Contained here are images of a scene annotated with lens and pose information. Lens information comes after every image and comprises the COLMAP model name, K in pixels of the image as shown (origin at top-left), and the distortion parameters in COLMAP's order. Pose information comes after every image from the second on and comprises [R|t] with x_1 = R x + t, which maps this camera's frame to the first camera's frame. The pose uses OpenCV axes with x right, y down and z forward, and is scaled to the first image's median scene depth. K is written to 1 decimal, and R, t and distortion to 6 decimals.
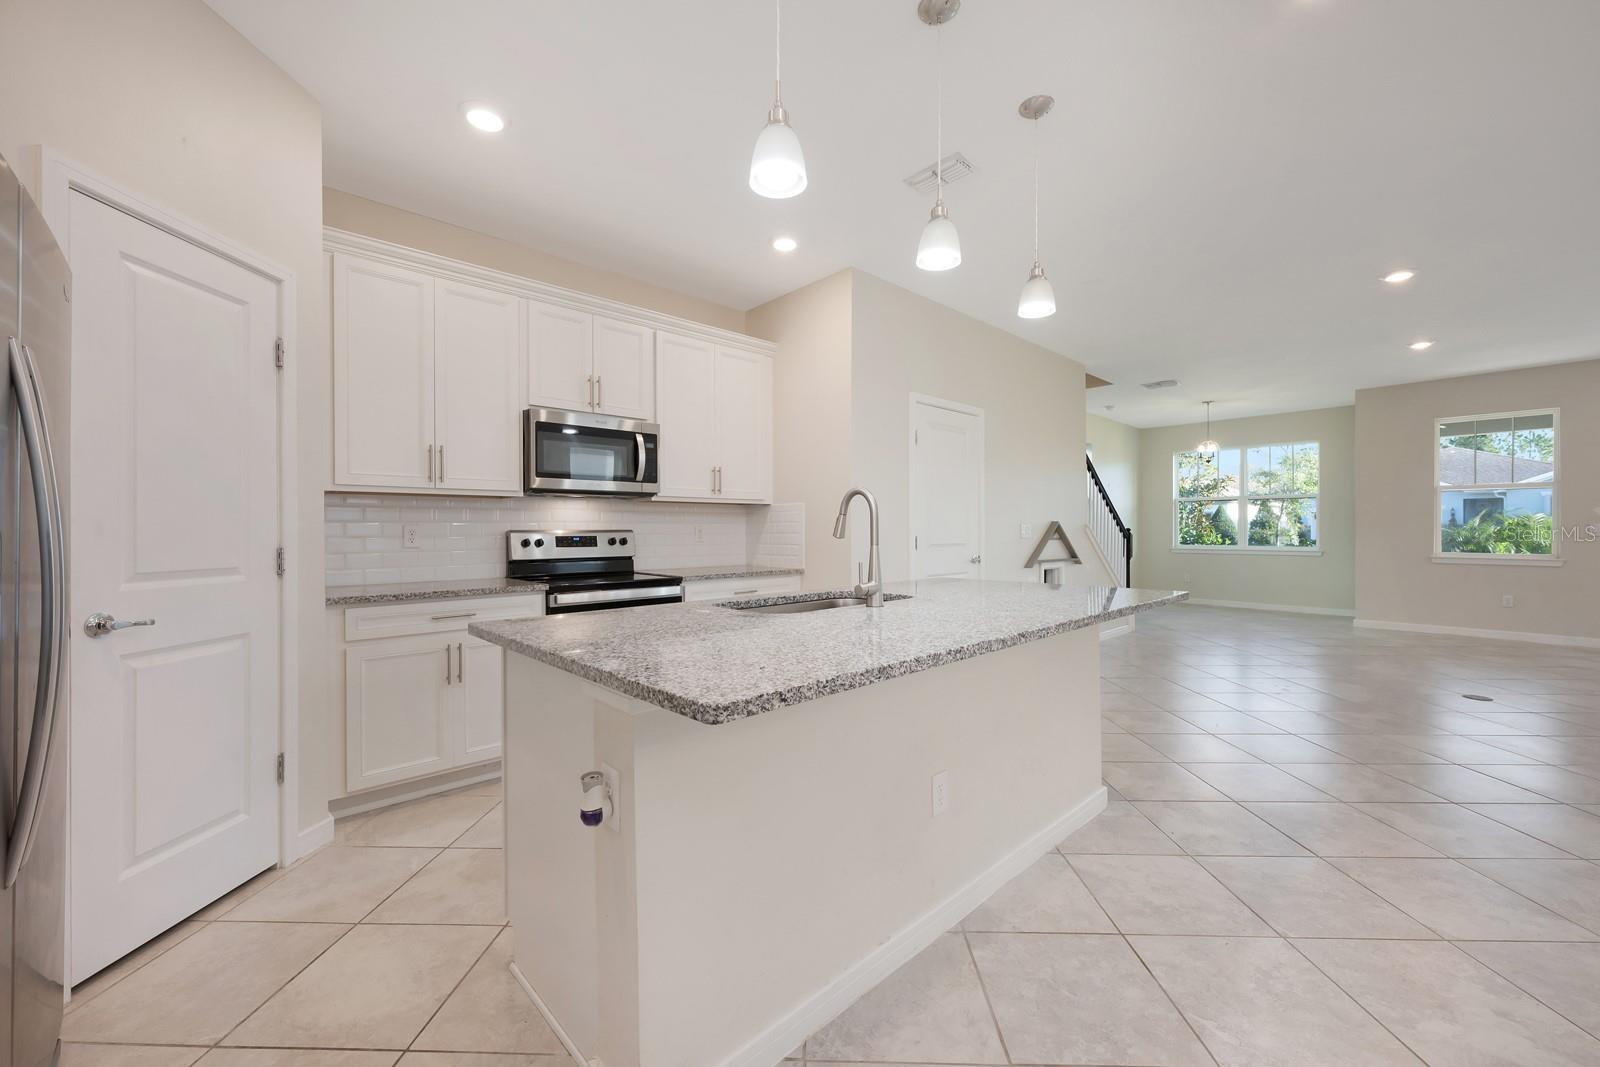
lens RADIAL K [[628.6, 0, 797.7], [0, 628.6, 531.0], [0, 0, 1]] dist [-0.000429, -0.000330]
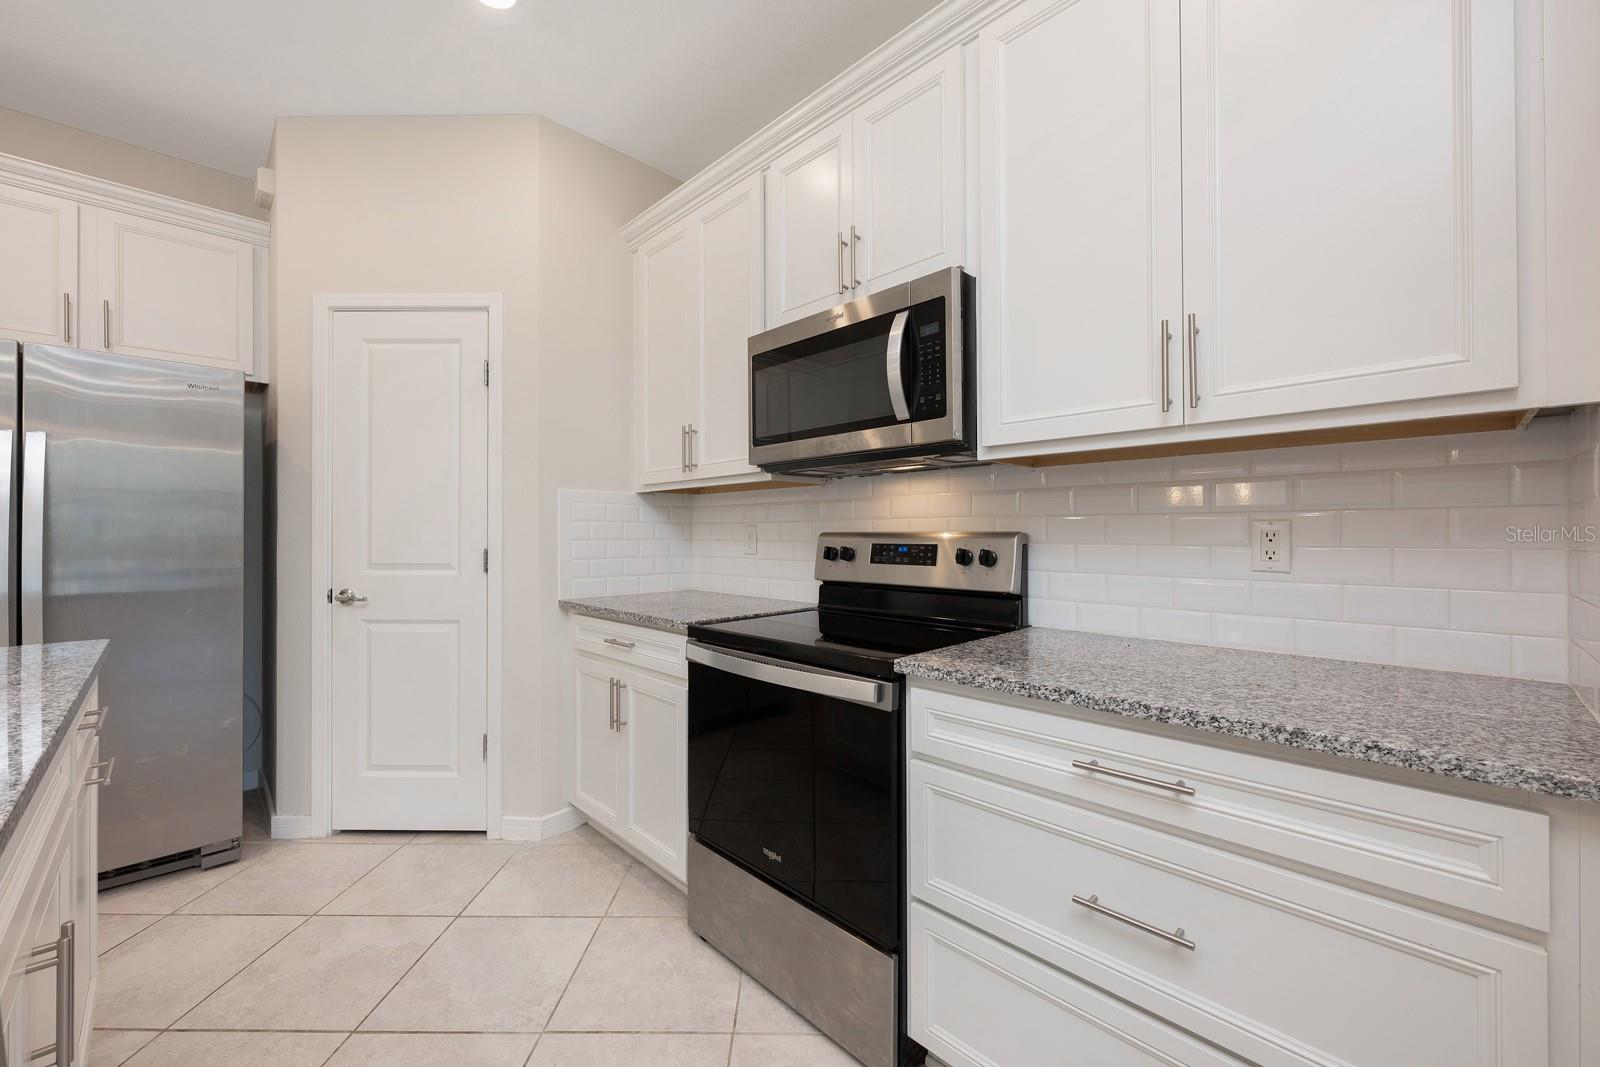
lens RADIAL K [[628.6, 0, 796.8], [0, 628.6, 530.4], [0, 0, 1]] dist [-0.000429, -0.000330]
pose [[0.025624, -0.001052, -0.999671, 0.177589], [-0.001449, 0.999998, -0.001089, -0.003021], [0.999671, 0.001476, 0.025623, 0.897711]]
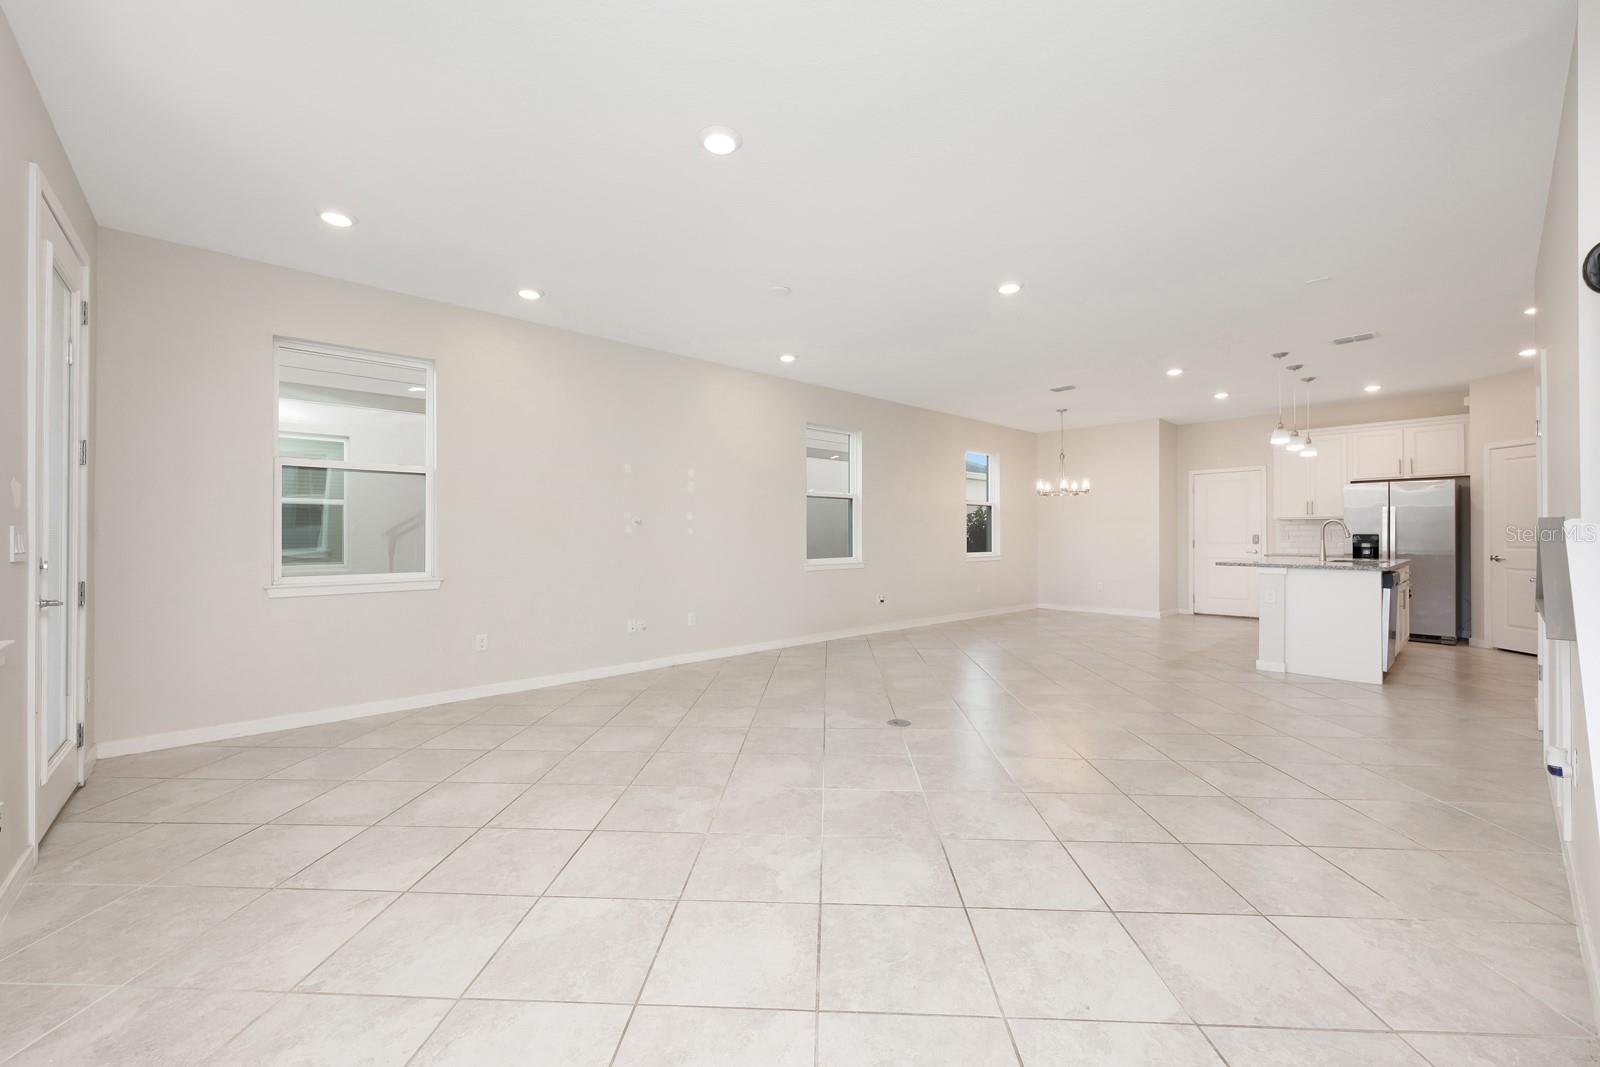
lens RADIAL K [[628.6, 0, 799.2], [0, 628.6, 531.7], [0, 0, 1]] dist [-0.000429, -0.000330]
pose [[-0.999847, 0.004283, 0.016972, 1.391334], [0.004246, 0.999989, -0.002219, -0.010998], [-0.016981, -0.002146, -0.999854, 2.195784]]
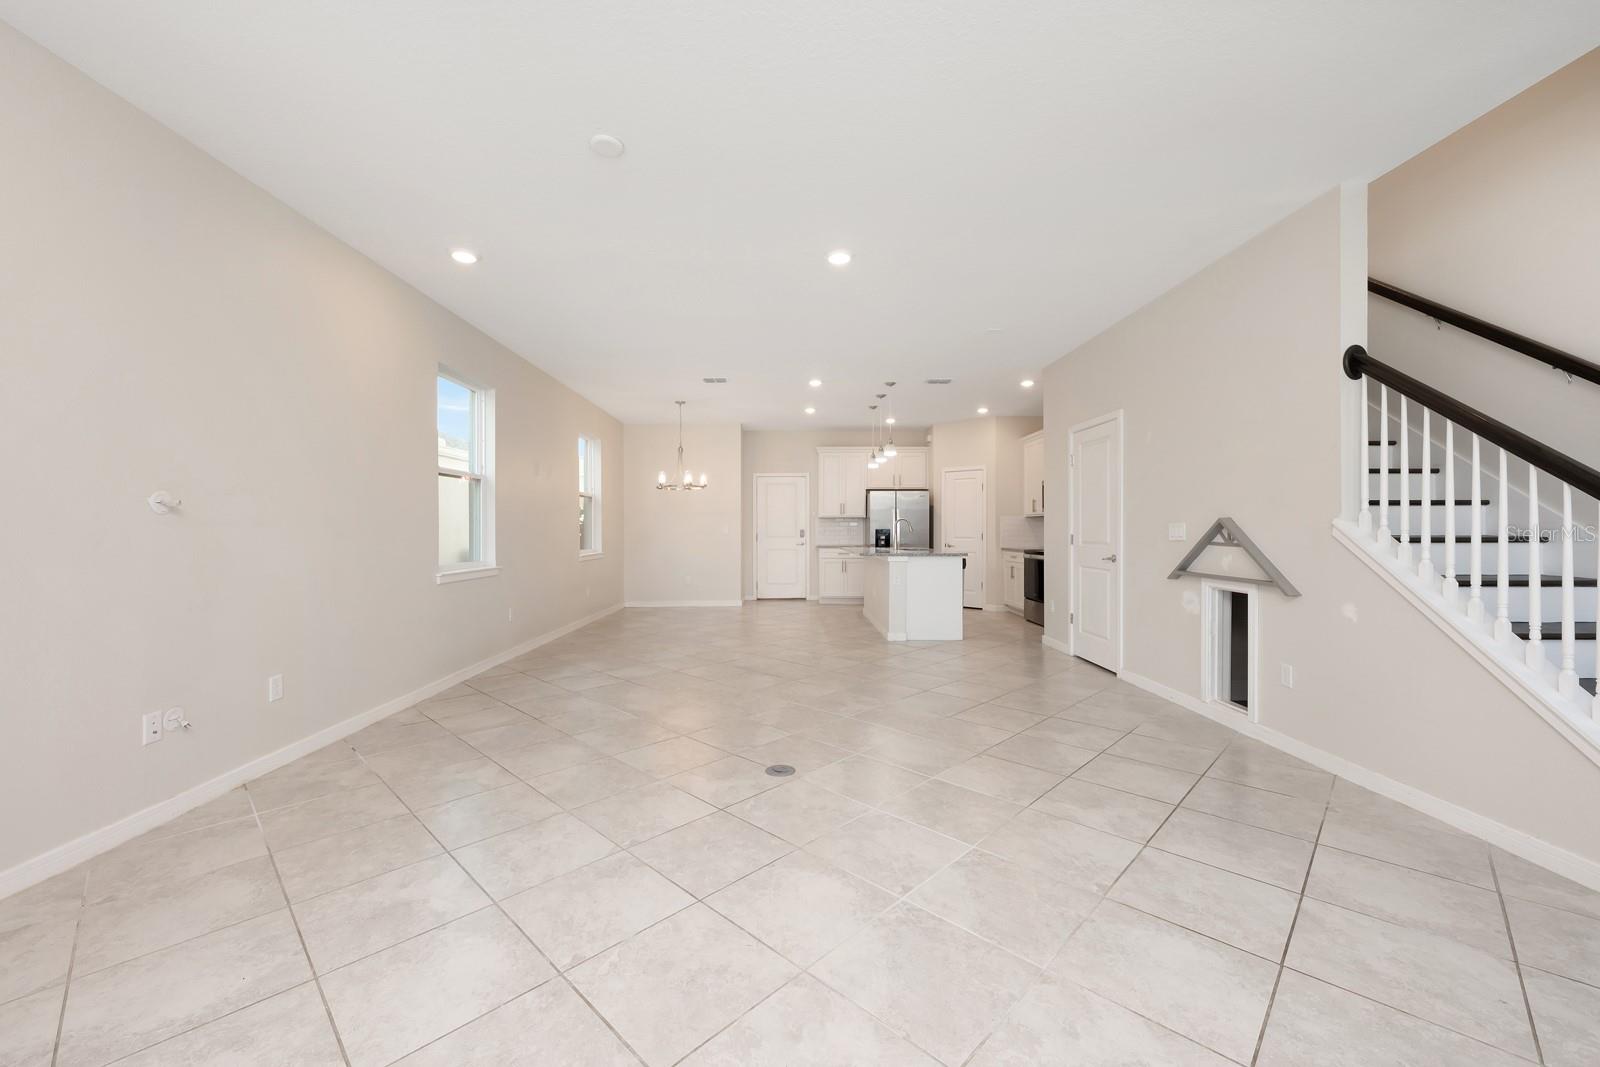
lens RADIAL K [[628.6, 0, 795.2], [0, 628.6, 515.6], [0, 0, 1]] dist [-0.000429, -0.000330]
pose [[-0.674691, -0.012535, -0.737994, 1.833602], [0.001040, 0.999839, -0.017934, -0.009587], [0.738100, -0.012867, -0.674569, 1.714357]]
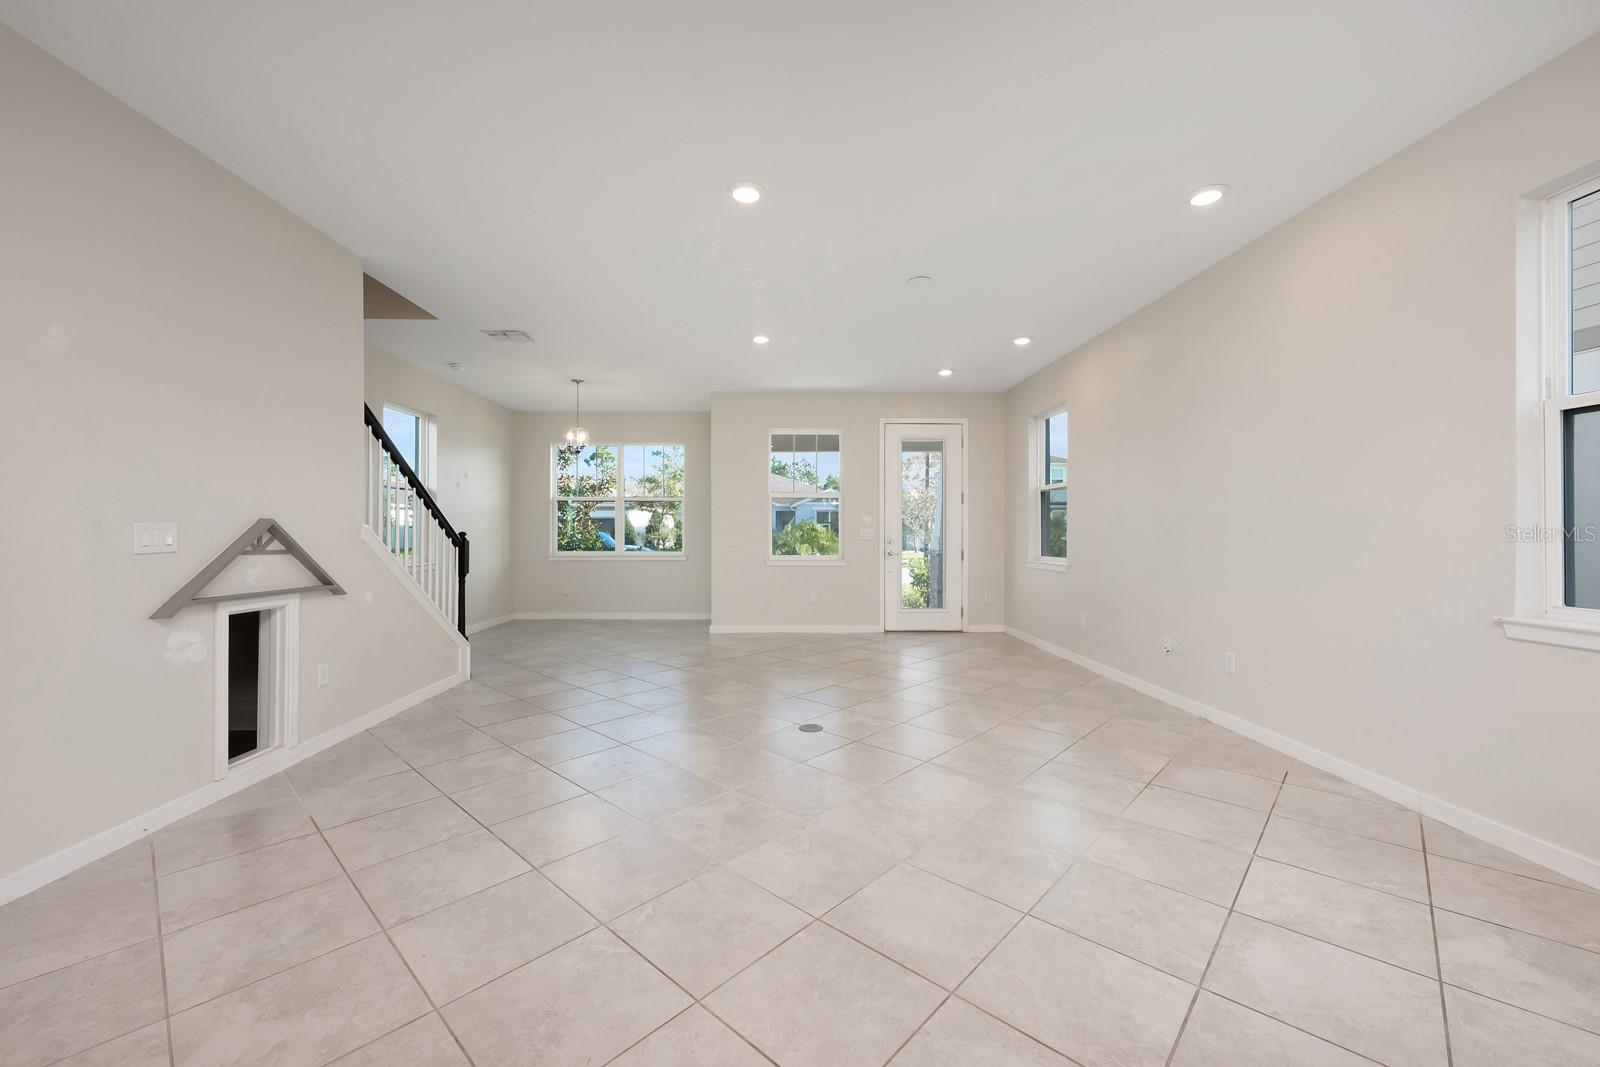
lens RADIAL K [[628.6, 0, 797.7], [0, 628.6, 529.4], [0, 0, 1]] dist [-0.000429, -0.000330]
pose [[0.656967, 0.005338, 0.753901, 0.473498], [0.000608, 0.999971, -0.007610, -0.003661], [-0.753919, 0.005458, 0.656944, 0.506598]]
